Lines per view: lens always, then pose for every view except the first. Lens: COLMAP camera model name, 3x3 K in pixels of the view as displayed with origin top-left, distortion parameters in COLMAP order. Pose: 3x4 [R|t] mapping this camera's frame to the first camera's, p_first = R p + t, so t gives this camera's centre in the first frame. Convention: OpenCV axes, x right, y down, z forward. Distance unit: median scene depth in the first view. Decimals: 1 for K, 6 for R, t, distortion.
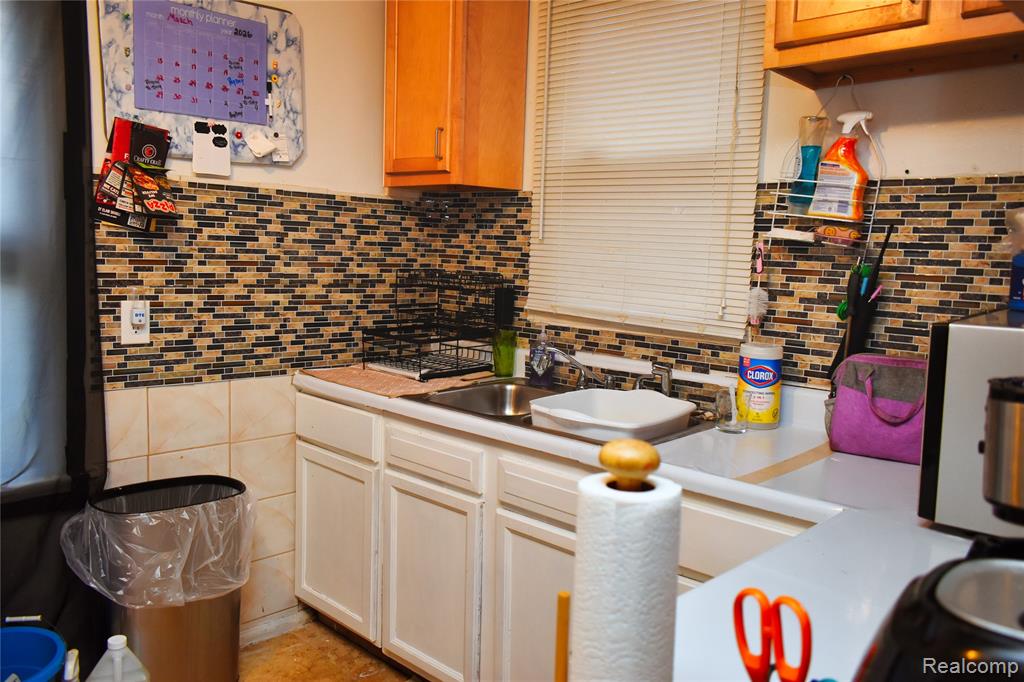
lens RADIAL K [[814.8, 0, 514.1], [0, 814.8, 342.9], [0, 0, 1]] dist [0.003433, 0.005769]
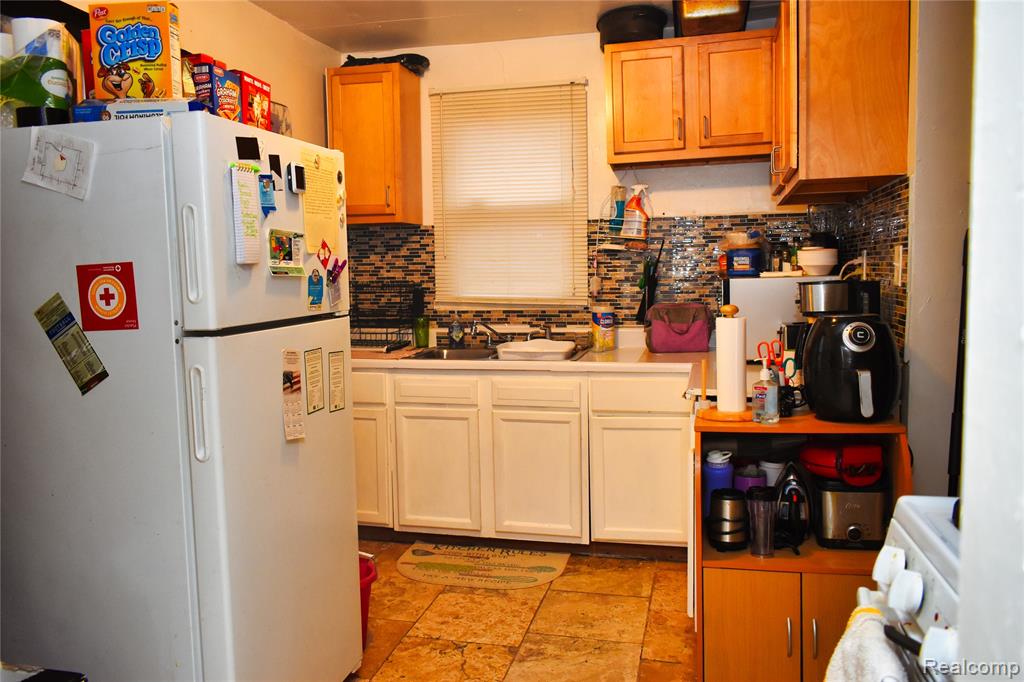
lens RADIAL K [[814.8, 0, 510.8], [0, 814.8, 340.6], [0, 0, 1]] dist [0.003433, 0.005769]
pose [[0.865848, -0.088051, 0.492499, -0.783212], [0.103550, 0.994615, -0.004226, 0.065606], [-0.489475, 0.054657, 0.870303, -0.503247]]
